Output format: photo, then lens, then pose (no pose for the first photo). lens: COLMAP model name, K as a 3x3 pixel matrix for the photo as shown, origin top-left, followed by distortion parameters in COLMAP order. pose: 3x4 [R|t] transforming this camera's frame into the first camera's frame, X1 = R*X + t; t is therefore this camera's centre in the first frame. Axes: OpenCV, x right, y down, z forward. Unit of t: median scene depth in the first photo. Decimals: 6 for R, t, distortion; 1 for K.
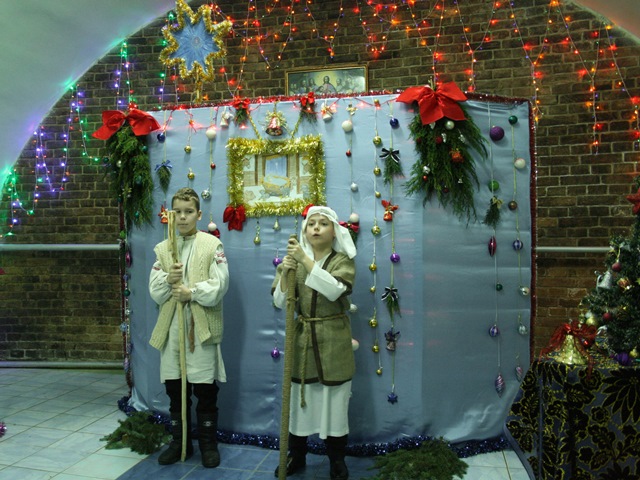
lens RADIAL K [[642.3, 0, 278.6], [0, 642.3, 235.9], [0, 0, 1]] dist [-0.102185, 0.000000]
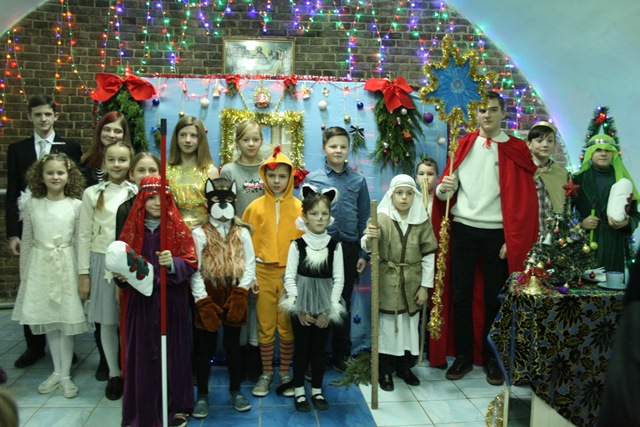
lens RADIAL K [[579.5, 0, 324.0], [0, 579.5, 218.4], [0, 0, 1]] dist [-0.111120, 0.051813]
pose [[0.924941, -0.011166, 0.379948, -0.297653], [-0.026813, 0.995162, 0.094521, -0.055709], [-0.379165, -0.097613, 0.920166, -0.048224]]
